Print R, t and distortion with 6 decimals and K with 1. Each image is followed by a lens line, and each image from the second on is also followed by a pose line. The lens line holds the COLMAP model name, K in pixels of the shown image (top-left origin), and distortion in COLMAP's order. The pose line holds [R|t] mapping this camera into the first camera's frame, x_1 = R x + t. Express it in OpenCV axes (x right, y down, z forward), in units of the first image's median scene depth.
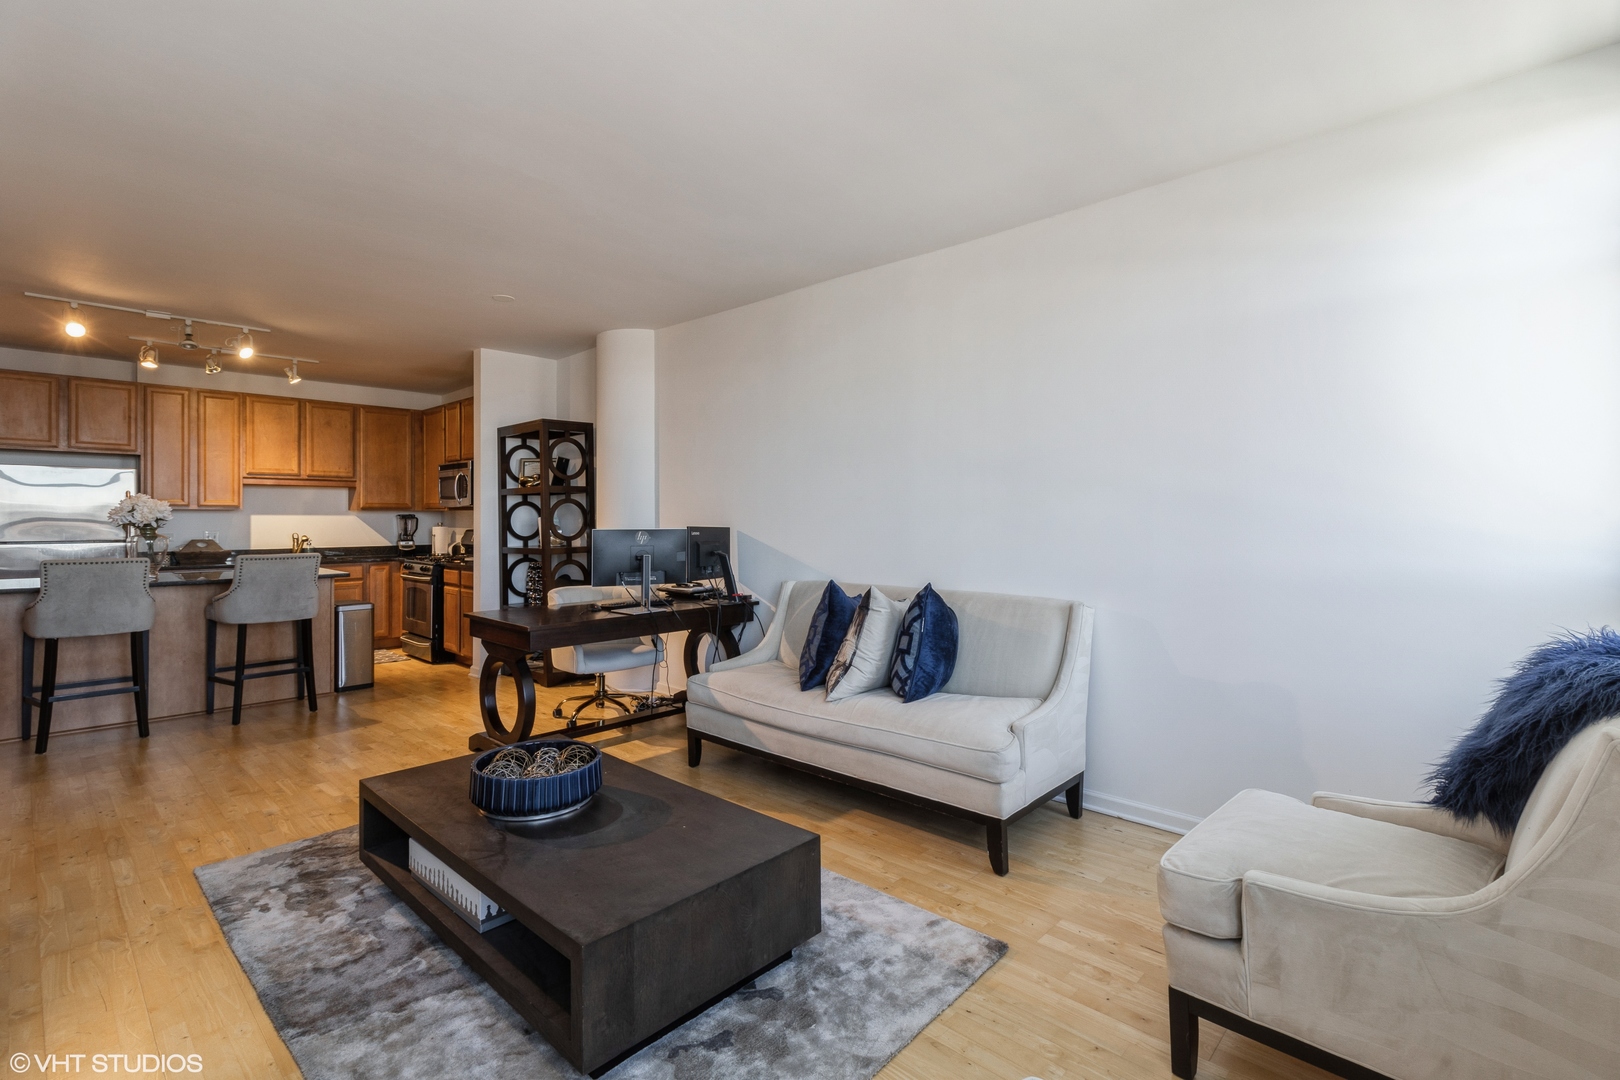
lens RADIAL K [[753.3, 0, 817.6], [0, 753.3, 519.4], [0, 0, 1]] dist [-0.000785, -0.000223]
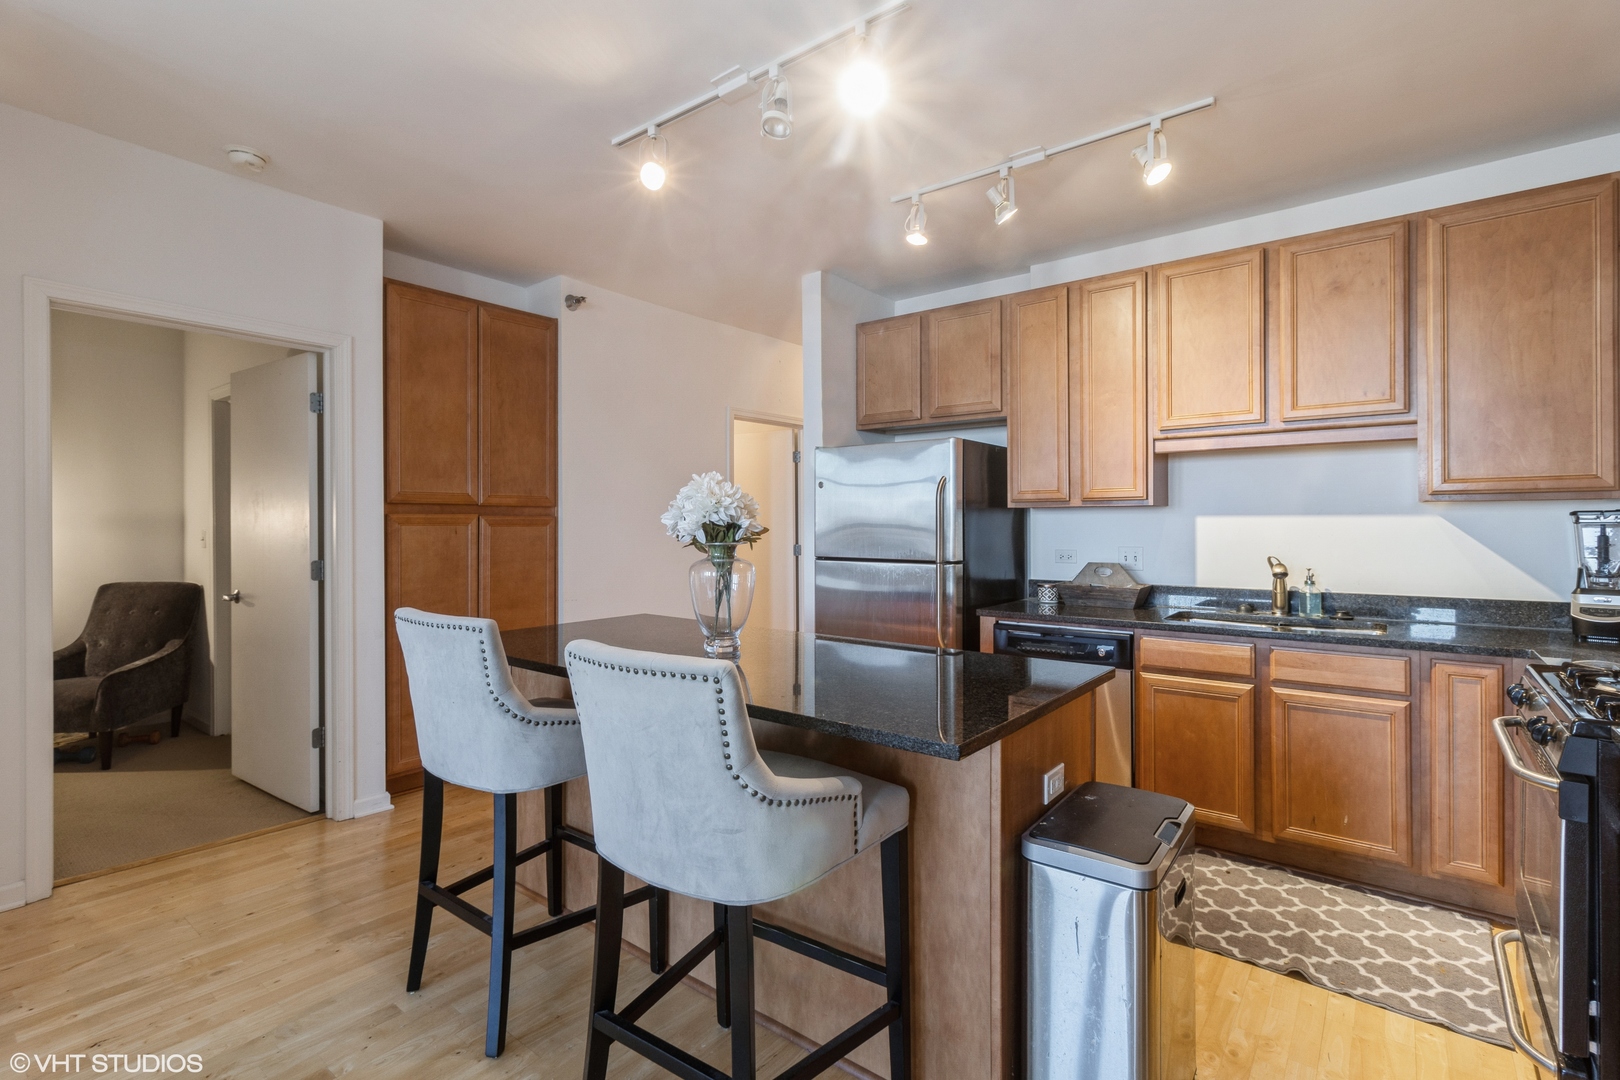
lens RADIAL K [[753.3, 0, 817.6], [0, 753.3, 519.4], [0, 0, 1]] dist [-0.000785, -0.000223]
pose [[0.087703, -0.001098, -0.996146, -0.279058], [0.004892, 0.999988, -0.000672, -0.004661], [0.996135, -0.004814, 0.087707, 0.693020]]
